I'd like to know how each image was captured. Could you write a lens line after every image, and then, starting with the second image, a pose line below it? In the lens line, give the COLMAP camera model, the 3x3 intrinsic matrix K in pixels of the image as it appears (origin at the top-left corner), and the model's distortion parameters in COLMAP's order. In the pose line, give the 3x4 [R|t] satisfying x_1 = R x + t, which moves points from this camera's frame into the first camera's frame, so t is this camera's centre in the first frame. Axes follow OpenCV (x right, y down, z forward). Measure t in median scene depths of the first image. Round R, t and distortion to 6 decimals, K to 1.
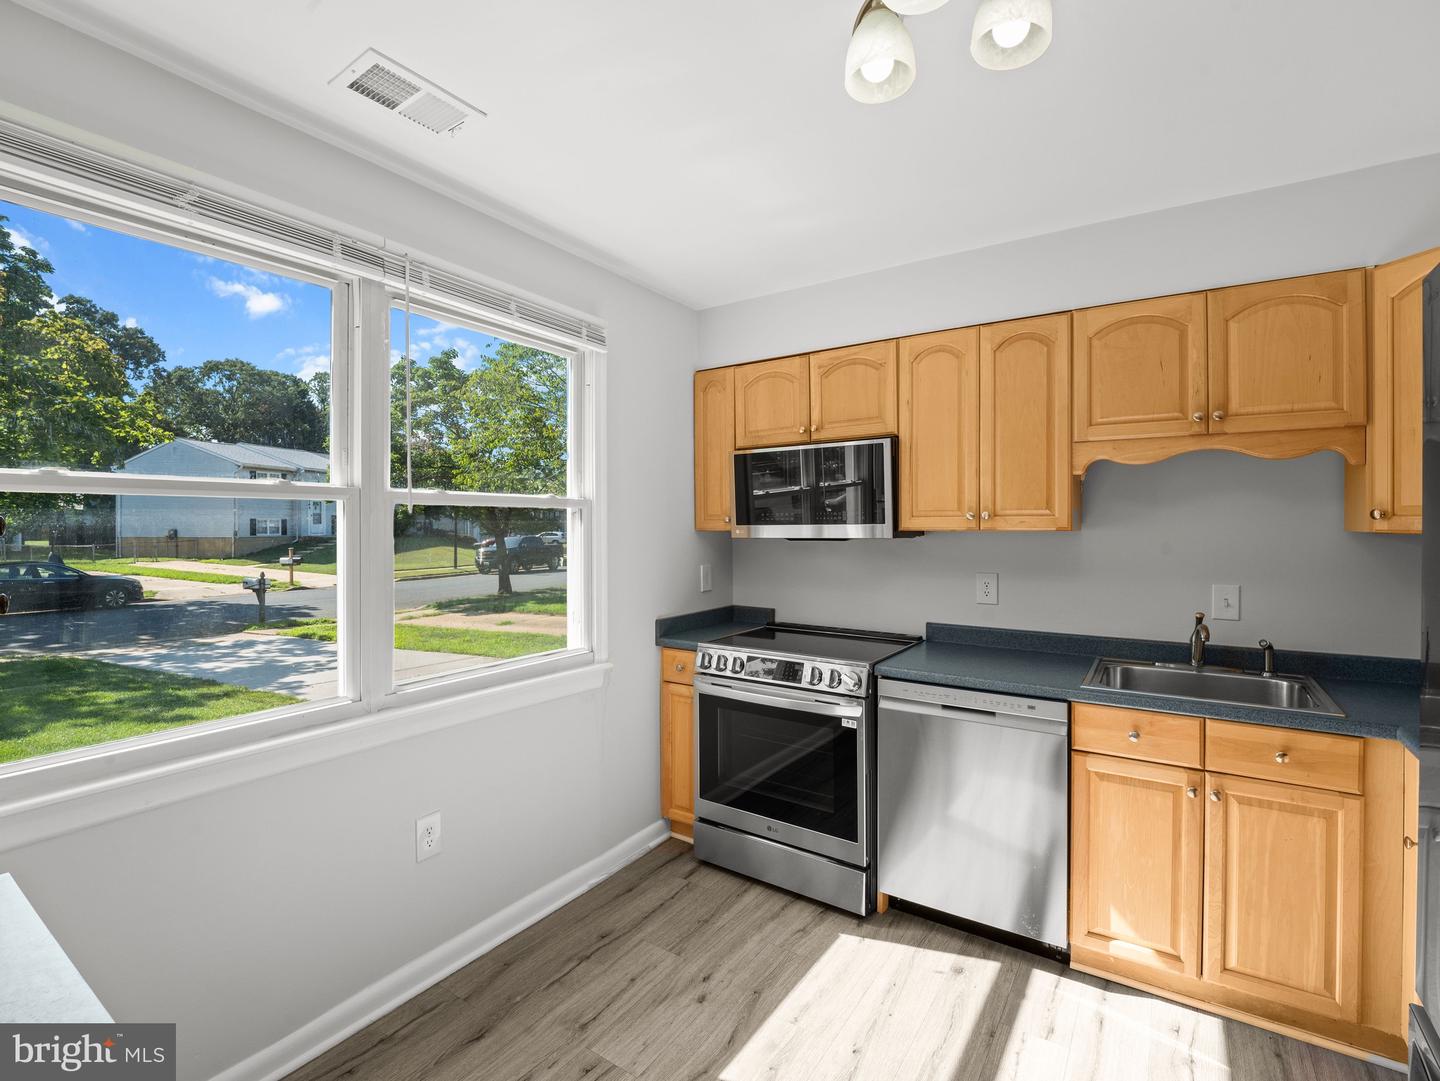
lens RADIAL K [[649.8, 0, 720.0], [0, 649.8, 540.5], [0, 0, 1]] dist [-0.000570, -0.000324]
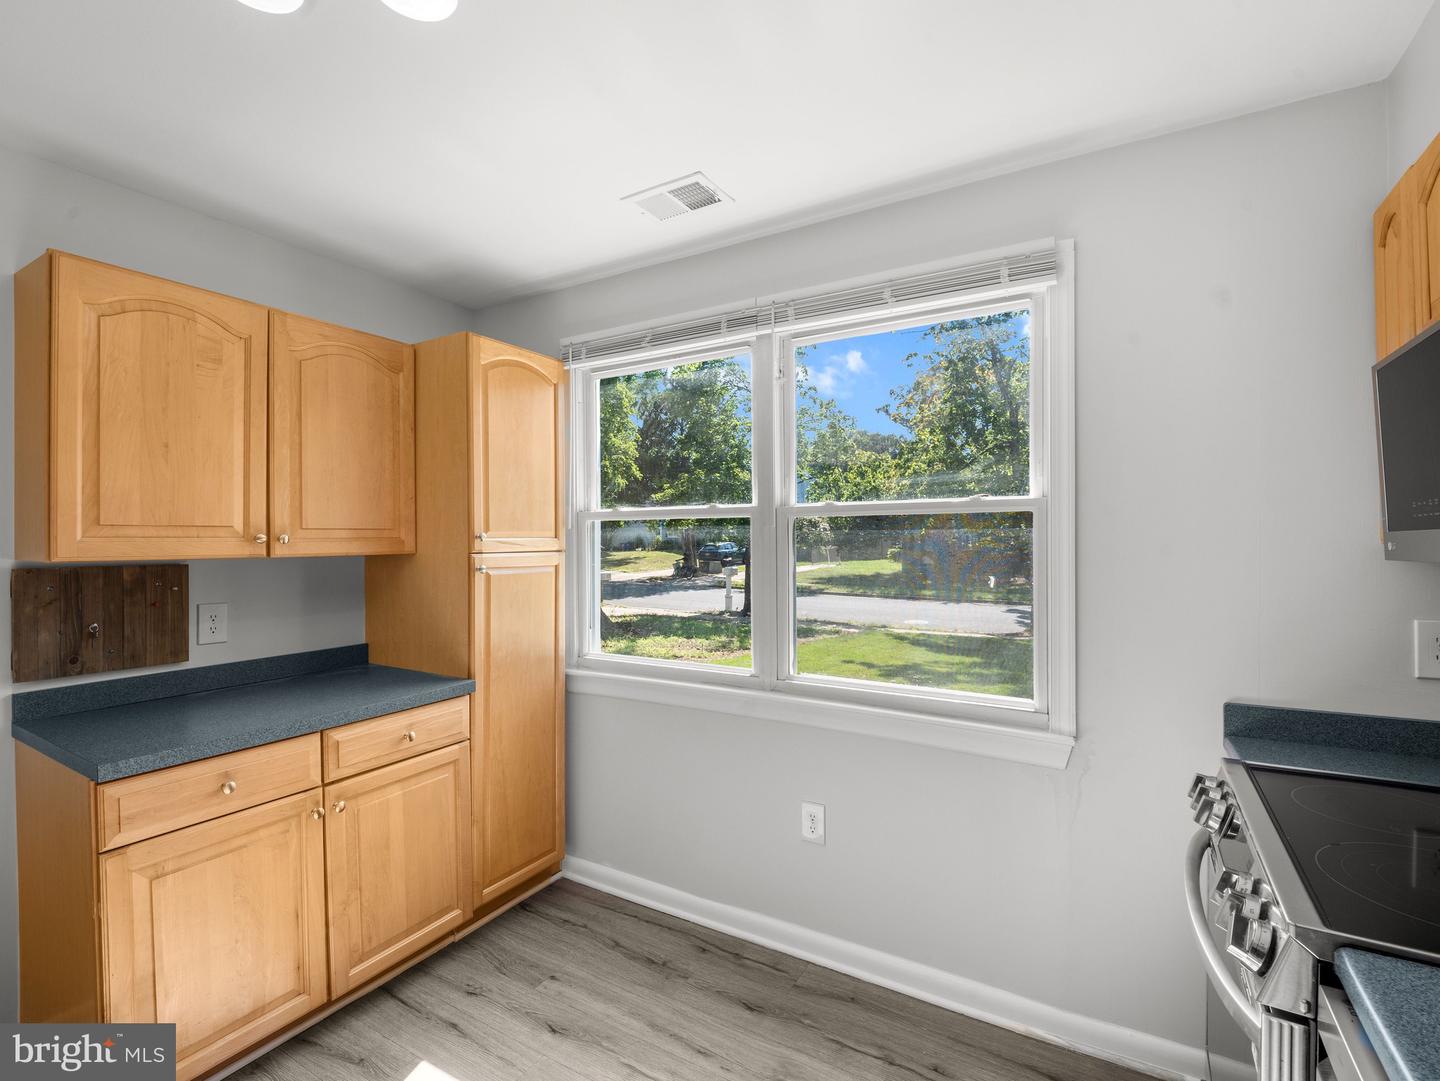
lens RADIAL K [[687.0, 0, 729.0], [0, 687.0, 545.4], [0, 0, 1]] dist [0.008844, -0.000268]
pose [[0.080751, 0.011649, -0.996666, 0.719772], [-0.009561, 0.999895, 0.010912, -0.019488], [0.996688, 0.008648, 0.080854, 0.811857]]
